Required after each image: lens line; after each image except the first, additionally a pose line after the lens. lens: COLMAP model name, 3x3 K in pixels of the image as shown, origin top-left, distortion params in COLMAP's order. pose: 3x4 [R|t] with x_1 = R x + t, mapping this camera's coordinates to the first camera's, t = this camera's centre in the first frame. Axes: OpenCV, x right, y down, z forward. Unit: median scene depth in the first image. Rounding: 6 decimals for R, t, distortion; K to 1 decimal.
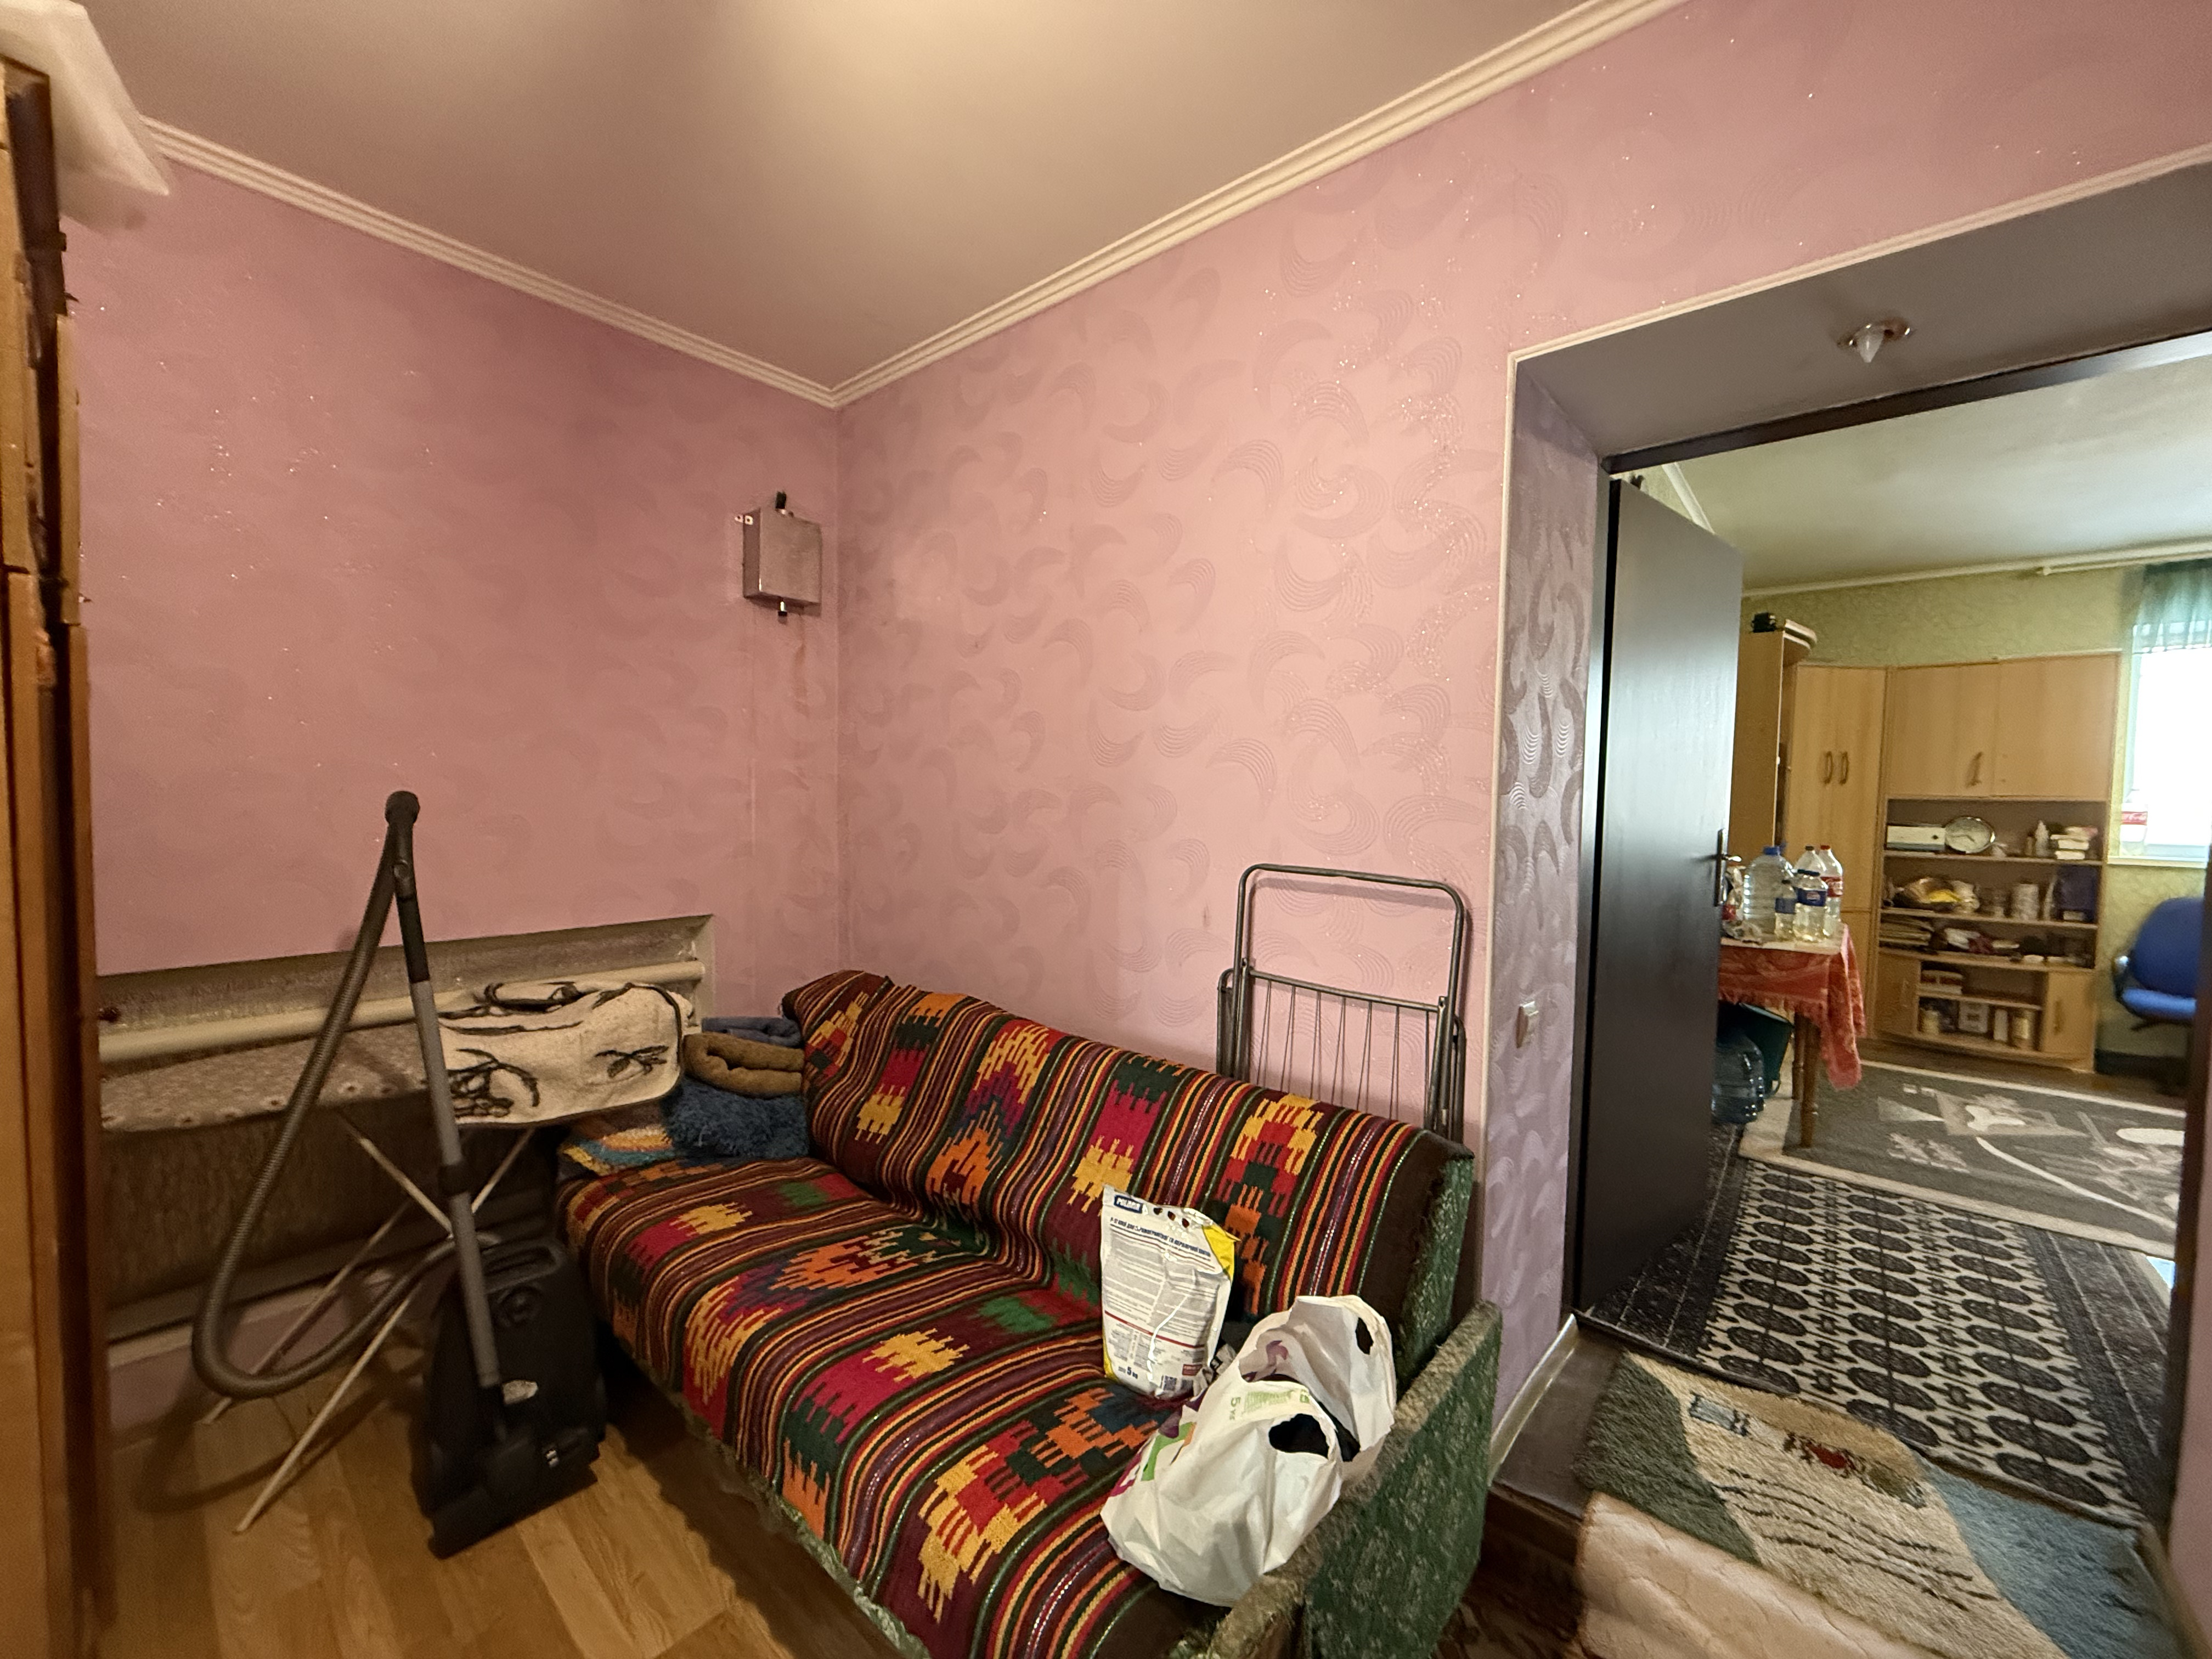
lens RADIAL K [[872.4, 0, 1106.4], [0, 872.4, 829.0], [0, 0, 1]] dist [-0.002358, -0.000443]
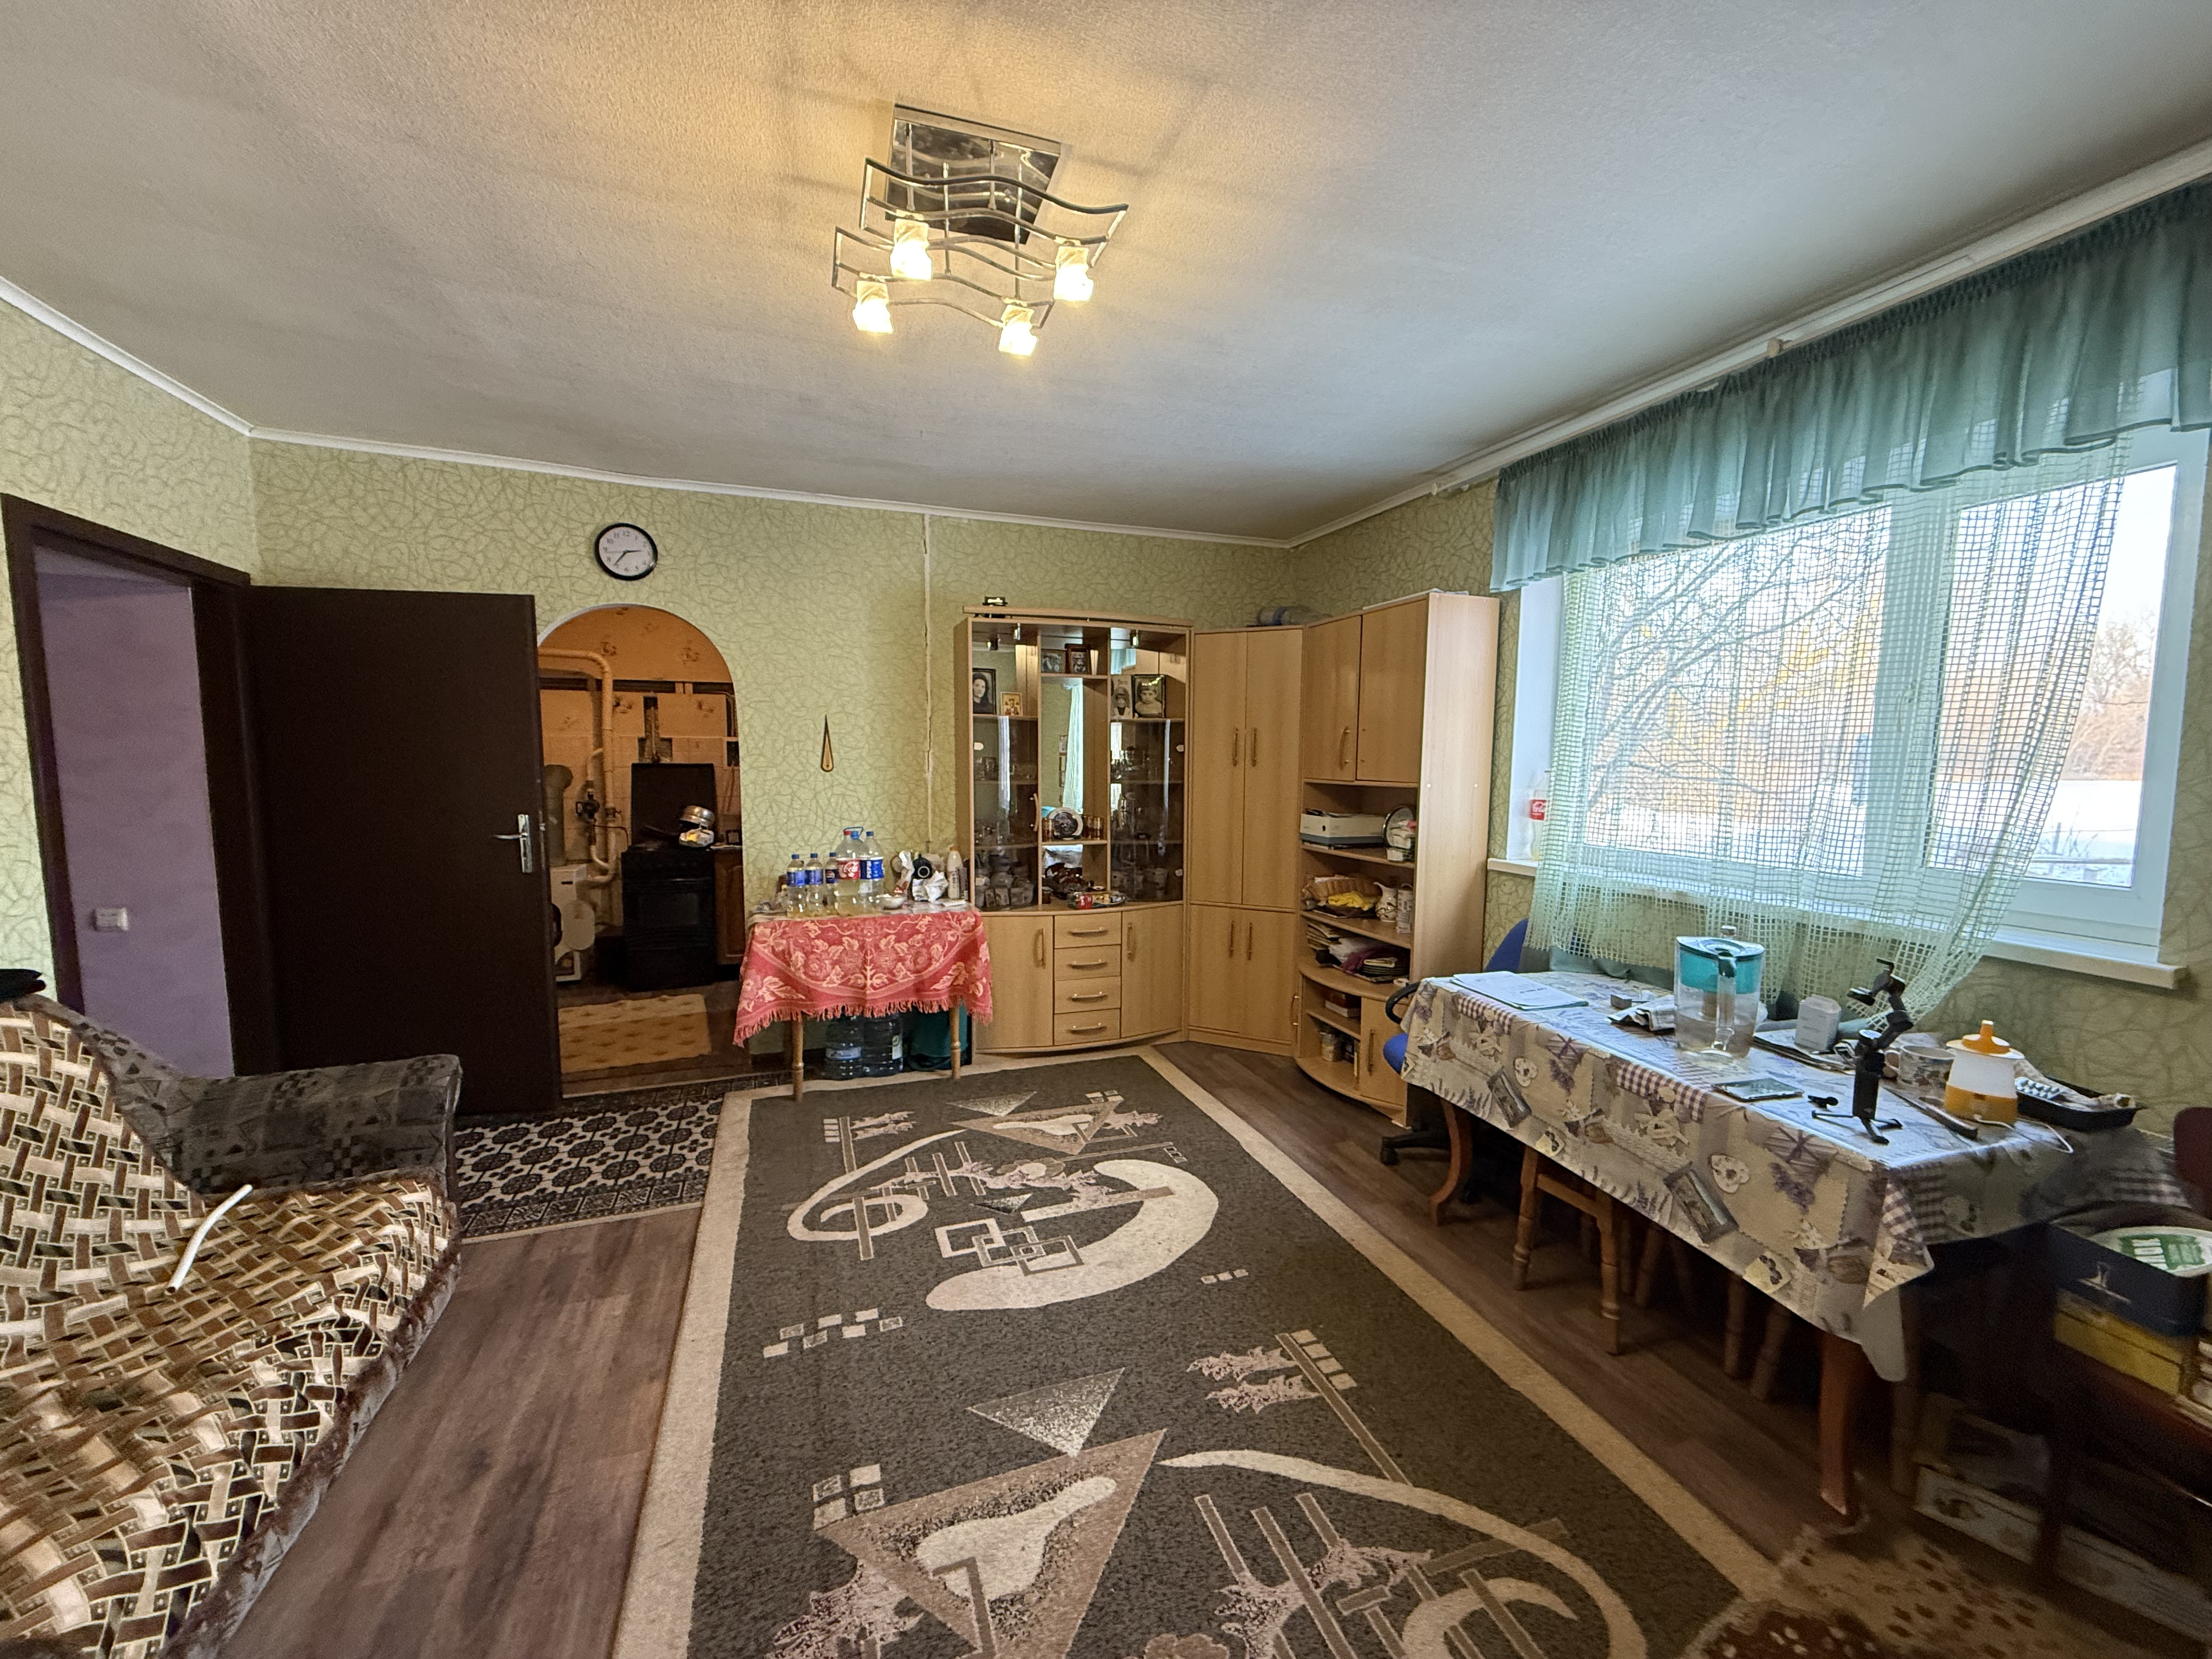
lens RADIAL K [[872.4, 0, 1104.4], [0, 872.4, 825.3], [0, 0, 1]] dist [-0.002358, -0.000443]
pose [[0.870895, 0.026347, -0.490763, 1.226077], [-0.006797, 0.999112, 0.041575, -0.028140], [0.491422, -0.032872, 0.870301, 0.165502]]
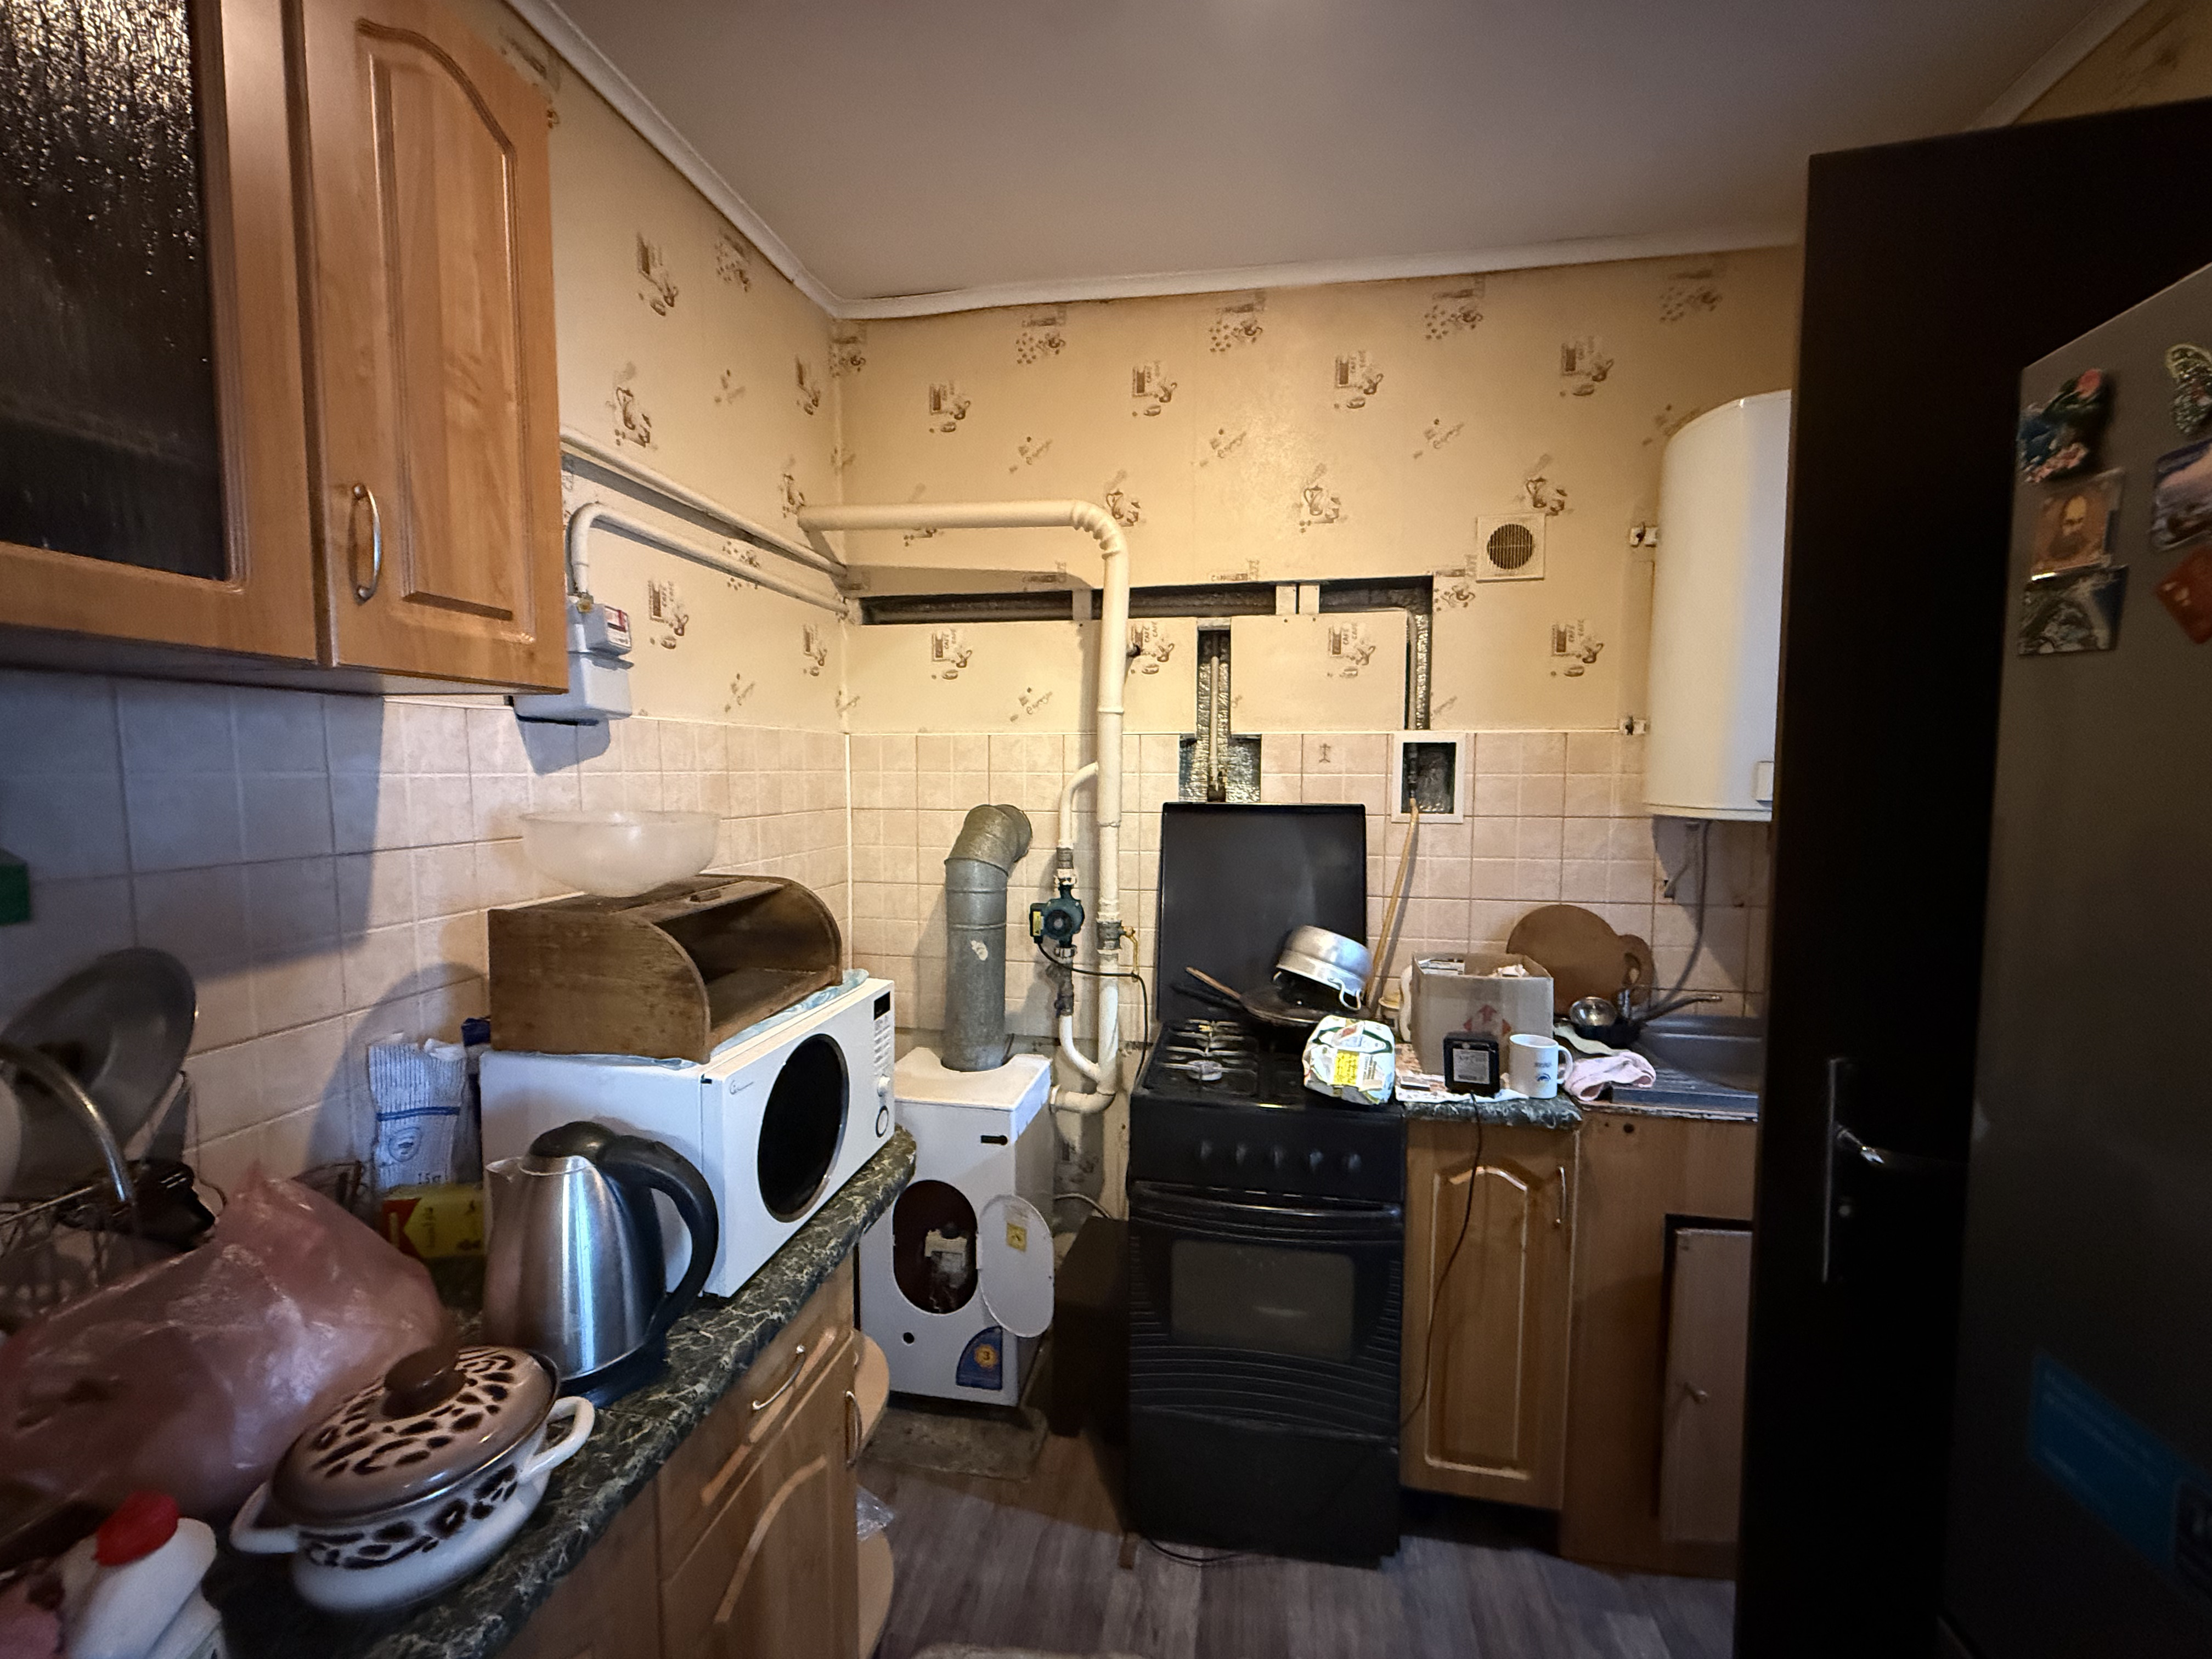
lens RADIAL K [[872.4, 0, 1108.5], [0, 872.4, 822.2], [0, 0, 1]] dist [-0.002358, -0.000443]
pose [[0.510340, 0.047477, -0.858661, 0.812990], [-0.028241, 0.998862, 0.038445, -0.048002], [0.859509, 0.004629, 0.511100, 0.414178]]
